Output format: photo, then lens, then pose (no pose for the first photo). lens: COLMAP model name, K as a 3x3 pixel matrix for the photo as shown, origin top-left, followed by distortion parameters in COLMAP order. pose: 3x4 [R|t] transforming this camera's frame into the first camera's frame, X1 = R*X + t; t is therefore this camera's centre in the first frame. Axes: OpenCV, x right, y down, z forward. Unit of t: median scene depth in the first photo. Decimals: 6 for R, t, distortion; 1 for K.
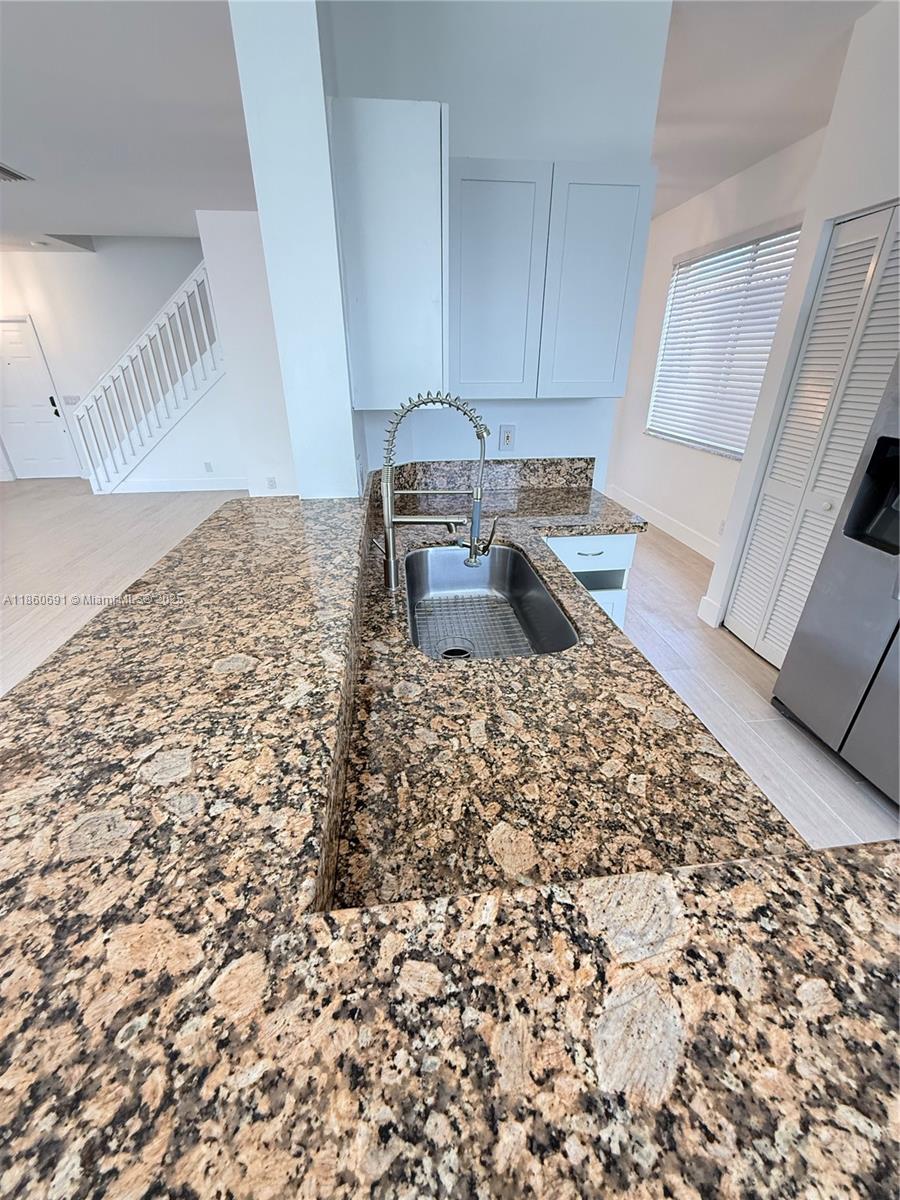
lens RADIAL K [[479.8, 0, 450.0], [0, 479.8, 600.0], [0, 0, 1]] dist [-0.000130, 0.000157]
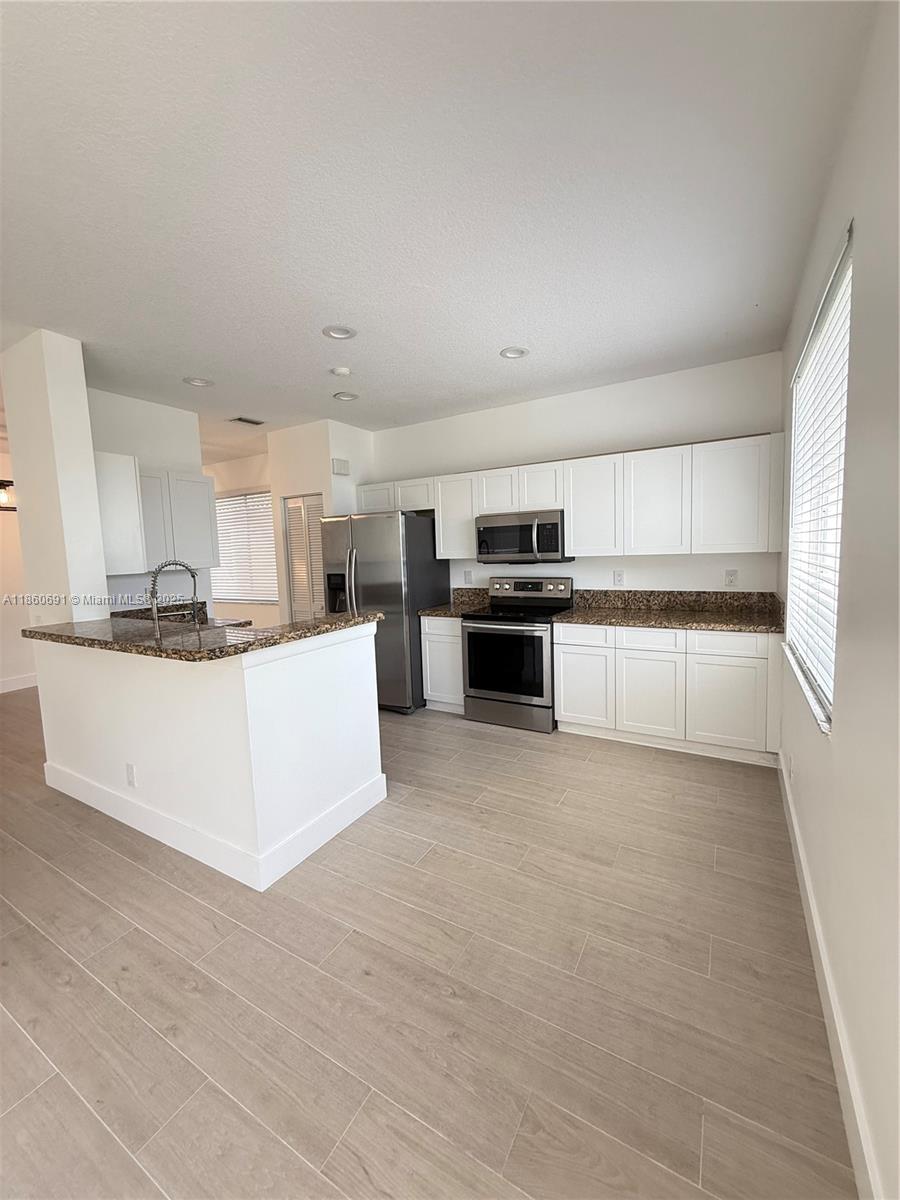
lens RADIAL K [[479.8, 0, 450.0], [0, 479.8, 600.0], [0, 0, 1]] dist [-0.000130, 0.000157]
pose [[0.603127, -0.096891, 0.791739, -0.656553], [0.383080, 0.905815, -0.180969, 0.430315], [-0.699634, 0.412446, 0.583438, -0.785947]]
